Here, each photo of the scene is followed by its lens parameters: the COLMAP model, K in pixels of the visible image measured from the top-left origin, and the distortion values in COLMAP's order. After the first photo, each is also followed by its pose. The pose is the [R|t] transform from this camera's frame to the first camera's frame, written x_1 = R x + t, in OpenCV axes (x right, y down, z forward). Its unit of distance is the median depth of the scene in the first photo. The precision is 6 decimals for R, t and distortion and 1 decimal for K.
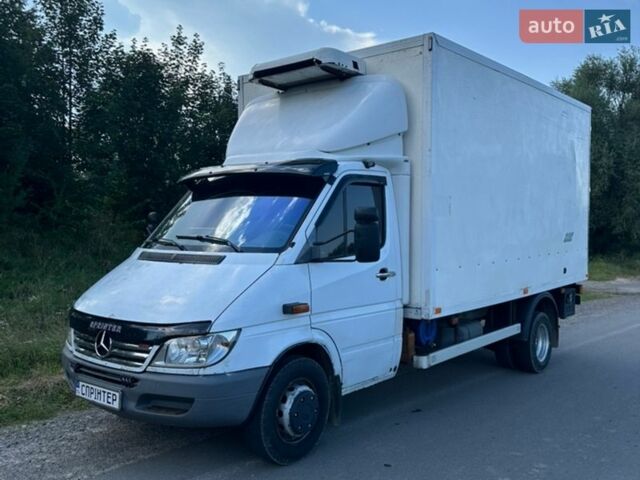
lens RADIAL K [[604.7, 0, 316.1], [0, 604.7, 227.6], [0, 0, 1]] dist [0.176293, -0.475736]
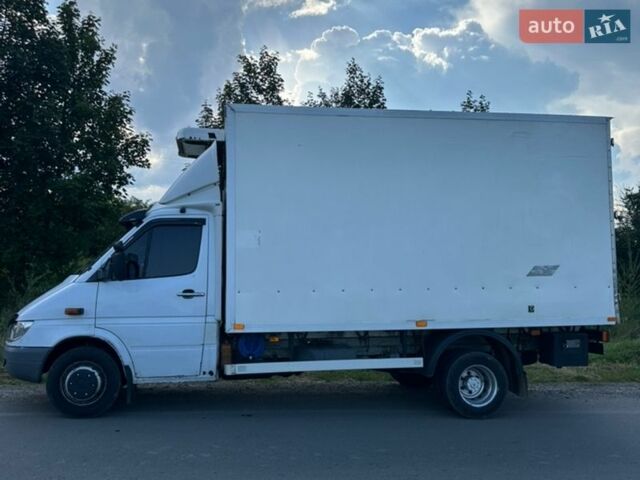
lens RADIAL K [[610.1, 0, 317.6], [0, 610.1, 228.6], [0, 0, 1]] dist [0.206915, -0.491109]
pose [[0.754416, -0.066720, -0.652997, 1.289734], [-0.000089, 0.994810, -0.101747, 0.078968], [0.656397, 0.076818, 0.750495, 0.211991]]
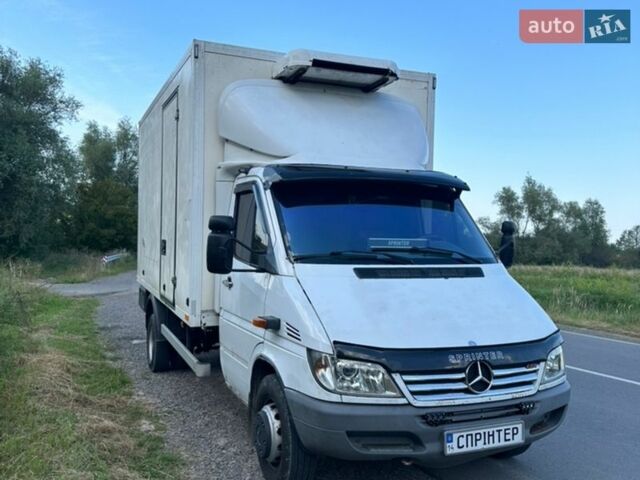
lens RADIAL K [[610.1, 0, 317.6], [0, 610.1, 228.6], [0, 0, 1]] dist [0.206915, -0.491109]
pose [[0.456097, 0.013122, 0.889833, -1.106229], [-0.010505, 0.999901, -0.009361, -0.004928], [-0.889868, -0.005078, 0.456190, 0.737902]]
